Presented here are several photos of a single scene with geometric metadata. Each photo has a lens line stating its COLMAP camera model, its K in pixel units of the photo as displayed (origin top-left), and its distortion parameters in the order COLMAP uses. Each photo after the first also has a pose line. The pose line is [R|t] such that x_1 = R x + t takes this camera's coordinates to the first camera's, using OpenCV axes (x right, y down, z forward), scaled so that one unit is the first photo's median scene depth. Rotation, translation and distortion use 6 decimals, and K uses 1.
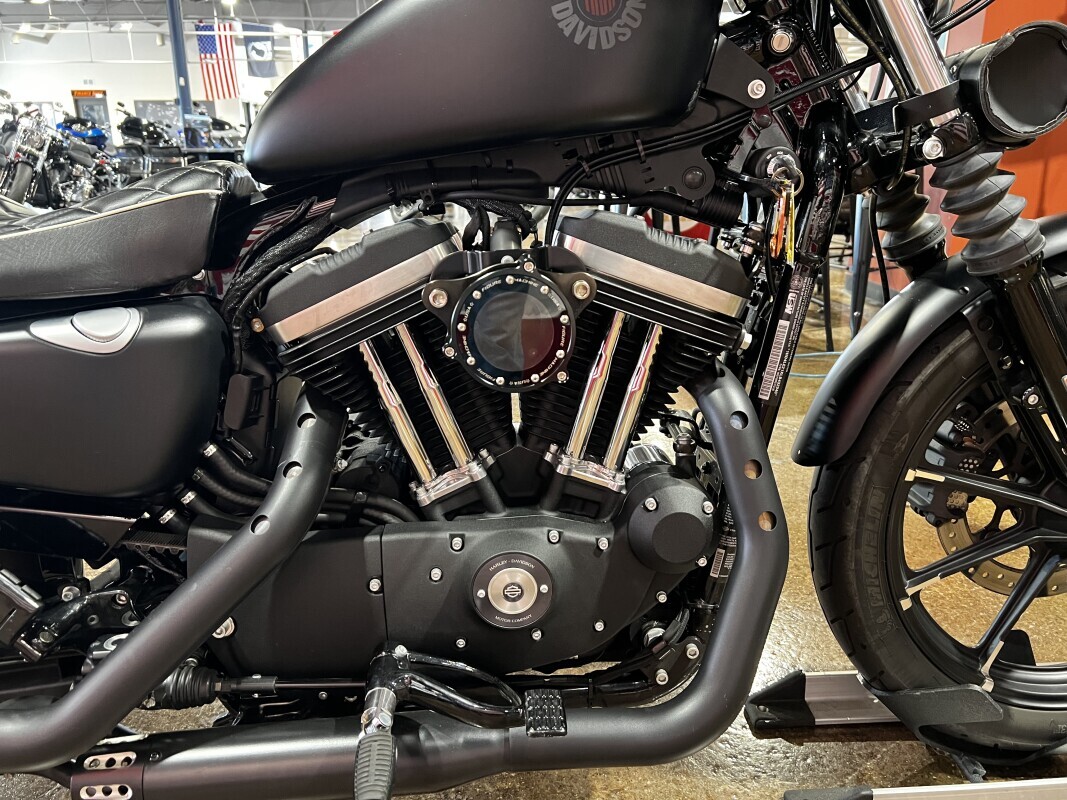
lens RADIAL K [[804.6, 0, 541.3], [0, 804.6, 400.9], [0, 0, 1]] dist [0.034992, -0.046120]
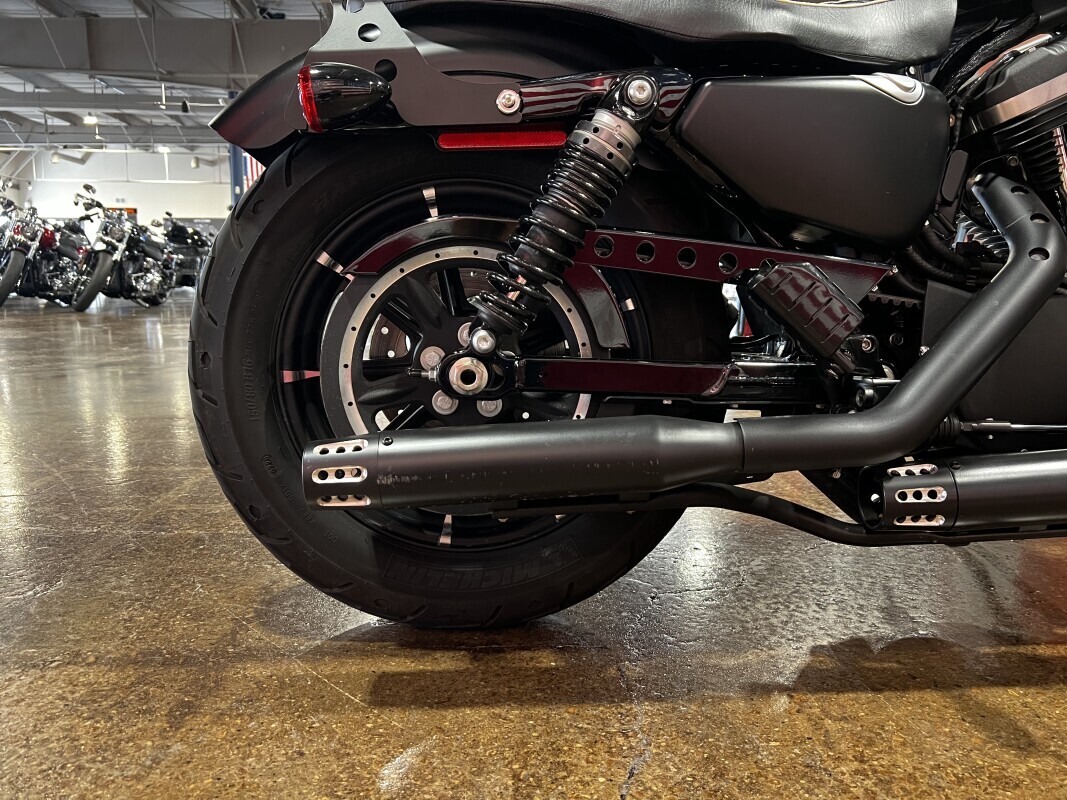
lens RADIAL K [[804.6, 0, 541.3], [0, 804.6, 400.9], [0, 0, 1]] dist [0.034992, -0.046120]
pose [[0.999876, 0.006059, 0.014502, -0.863759], [-0.003826, 0.988781, -0.149323, 0.429924], [-0.015244, 0.149249, 0.988682, -0.050594]]
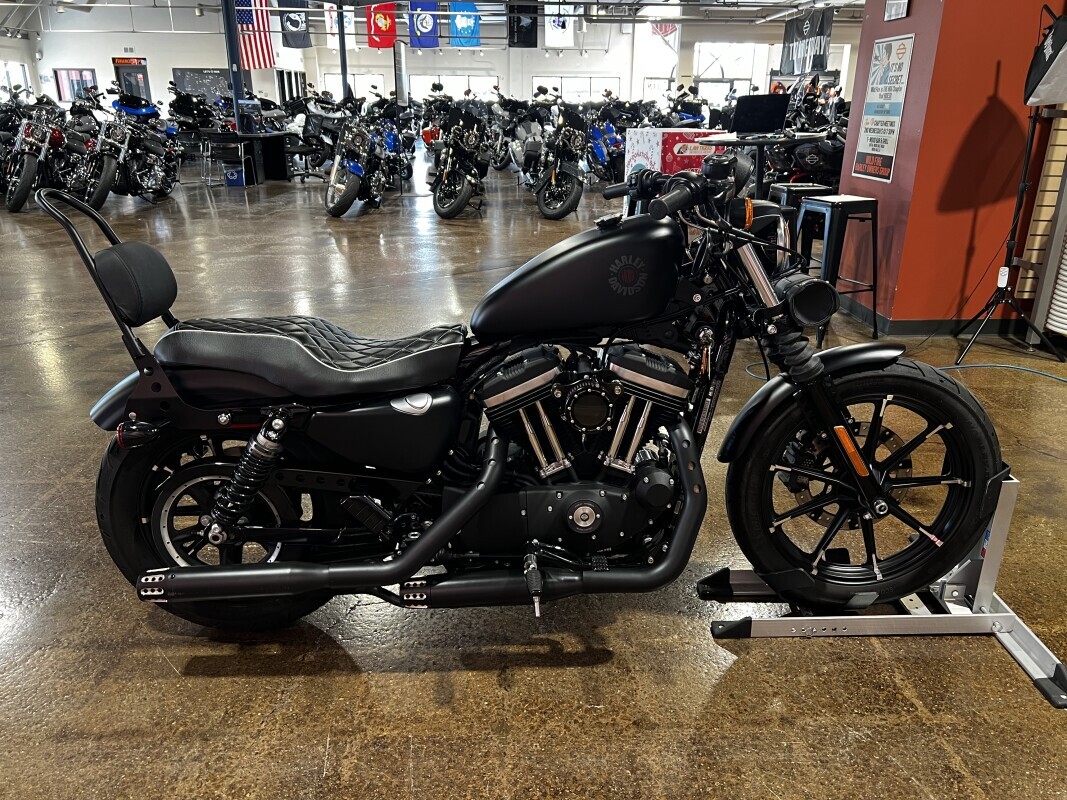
lens RADIAL K [[799.2, 0, 542.7], [0, 799.2, 401.5], [0, 0, 1]] dist [0.040648, -0.049574]
pose [[0.999651, 0.018213, -0.019111, -0.101955], [-0.017244, 0.998615, 0.049716, -0.176620], [0.019990, -0.049369, 0.998581, -1.097743]]
